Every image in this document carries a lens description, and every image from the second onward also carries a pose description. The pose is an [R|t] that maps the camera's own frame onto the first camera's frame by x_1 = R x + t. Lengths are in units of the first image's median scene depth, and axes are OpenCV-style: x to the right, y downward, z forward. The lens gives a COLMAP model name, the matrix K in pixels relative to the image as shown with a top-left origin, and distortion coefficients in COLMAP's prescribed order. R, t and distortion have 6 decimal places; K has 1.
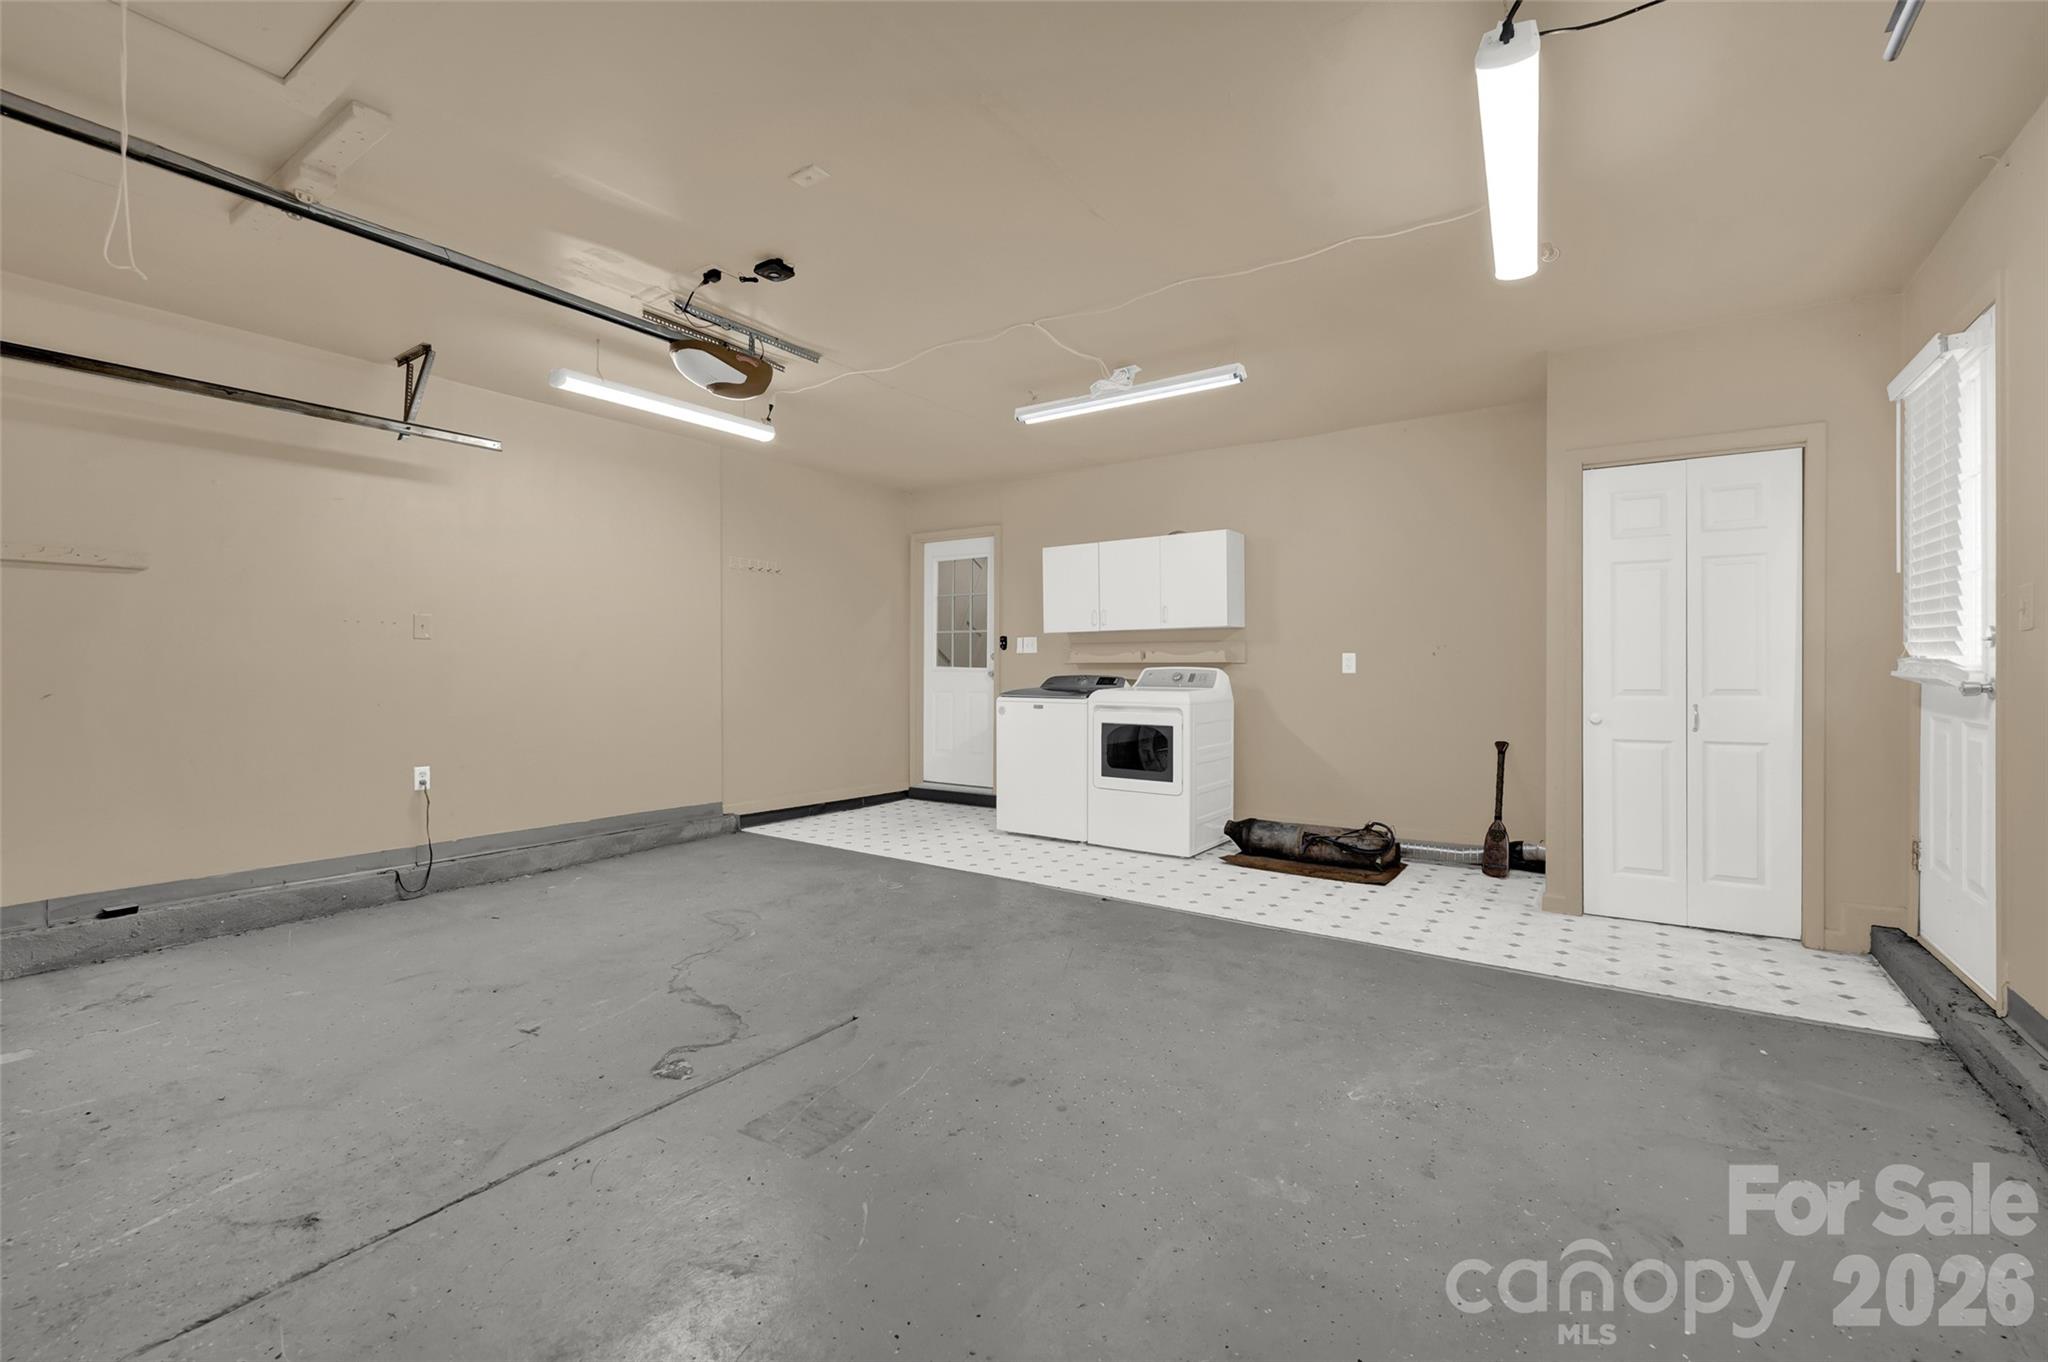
lens RADIAL K [[879.3, 0, 1031.0], [0, 879.3, 673.5], [0, 0, 1]] dist [0.002983, 0.000117]
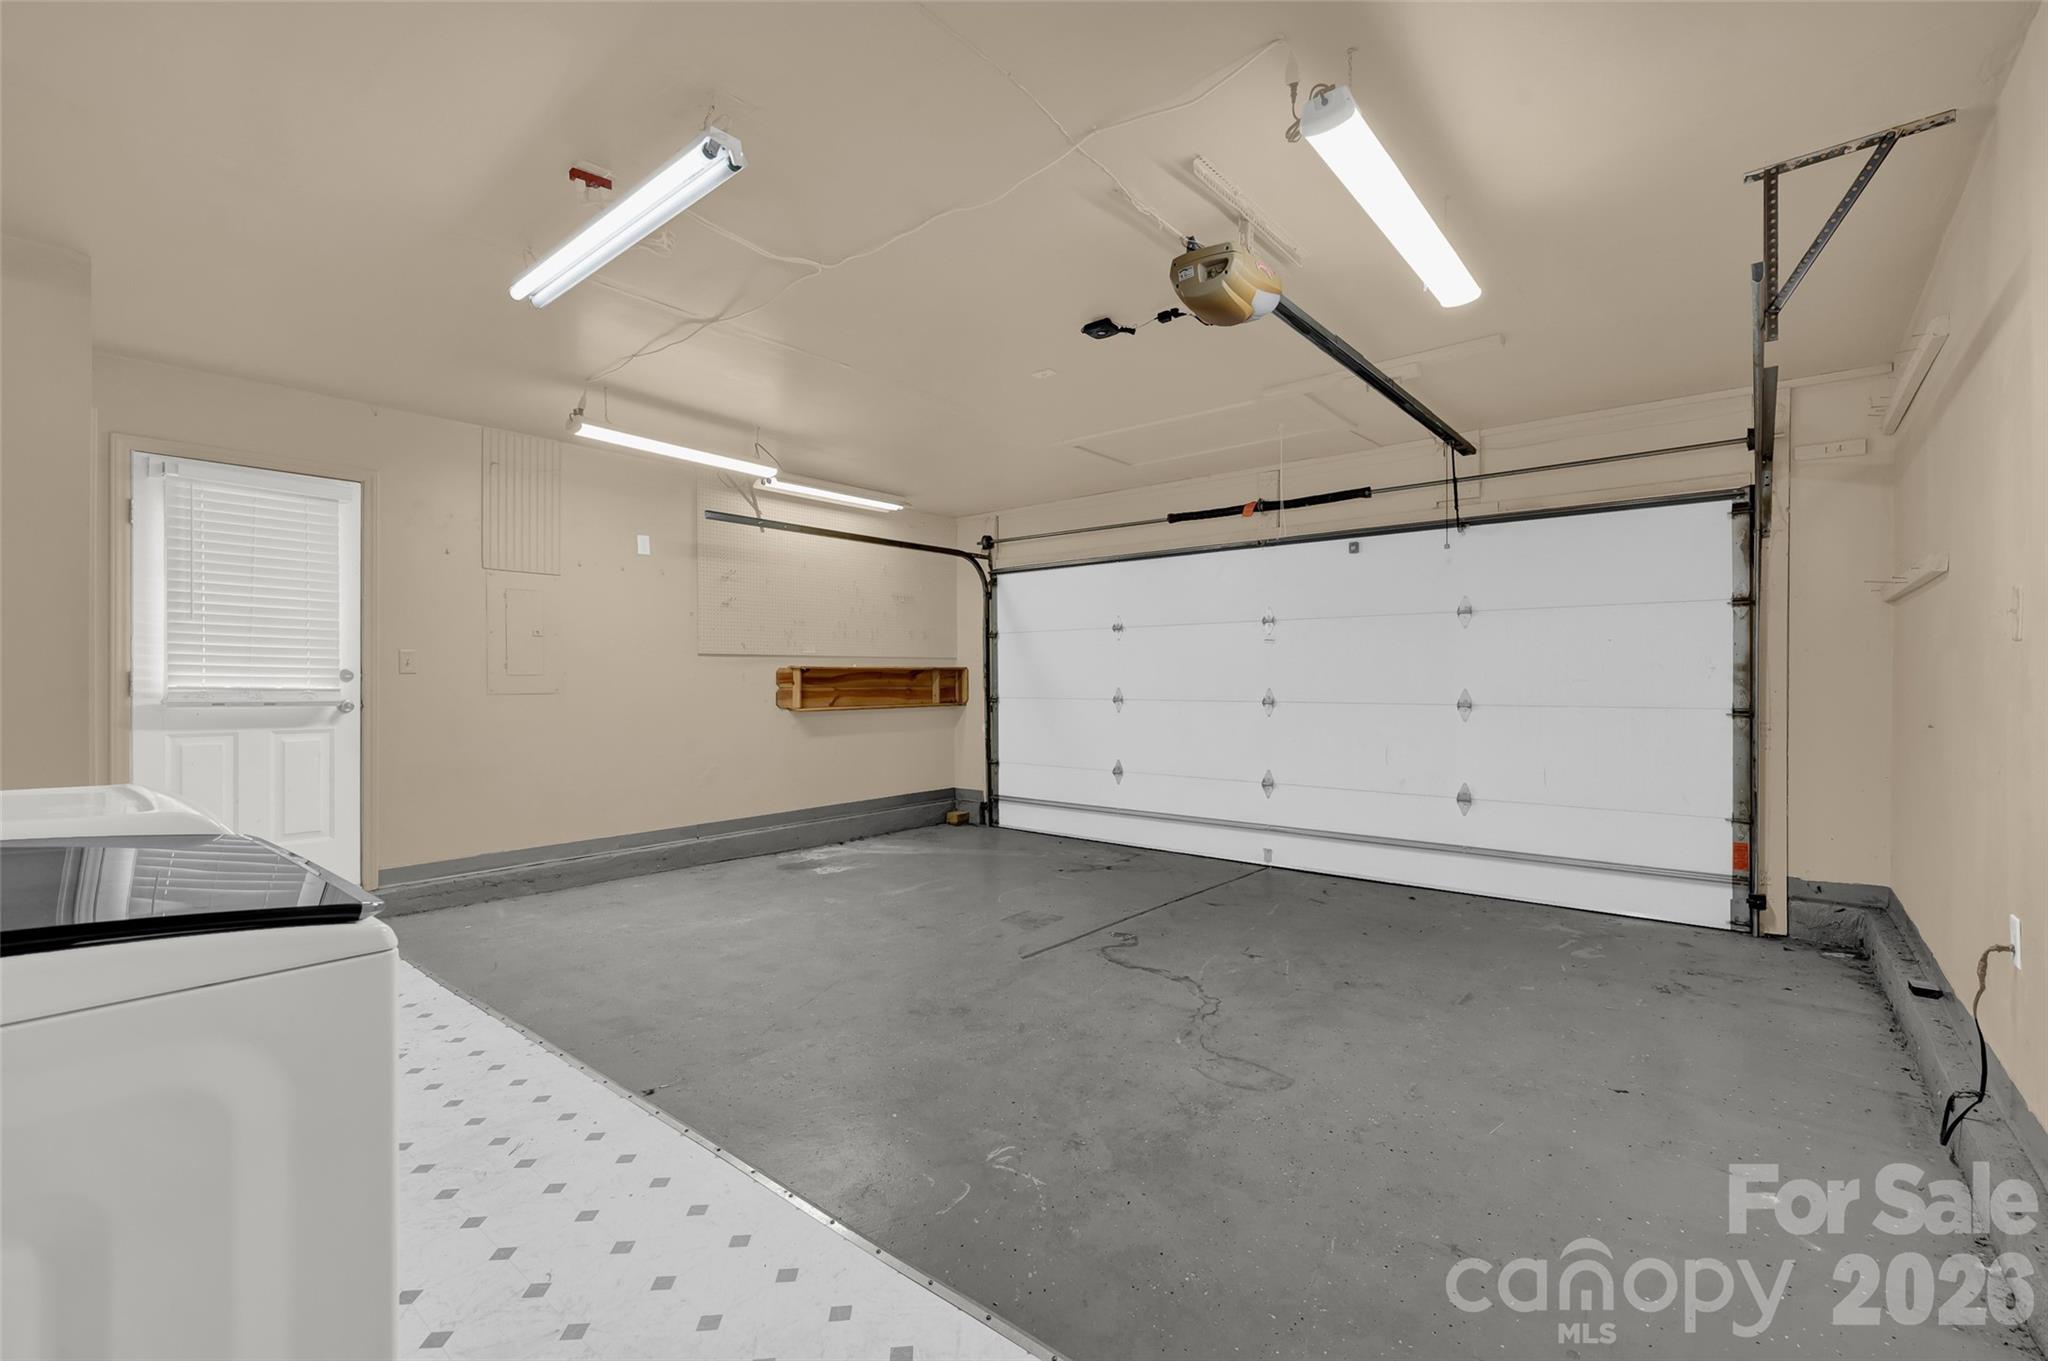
lens RADIAL K [[879.3, 0, 1031.0], [0, 879.3, 673.0], [0, 0, 1]] dist [0.002983, 0.000117]
pose [[-0.995891, 0.004269, 0.090463, -0.318418], [0.004014, 0.999987, -0.003001, -0.032041], [-0.090475, -0.002625, -0.995895, 2.200216]]
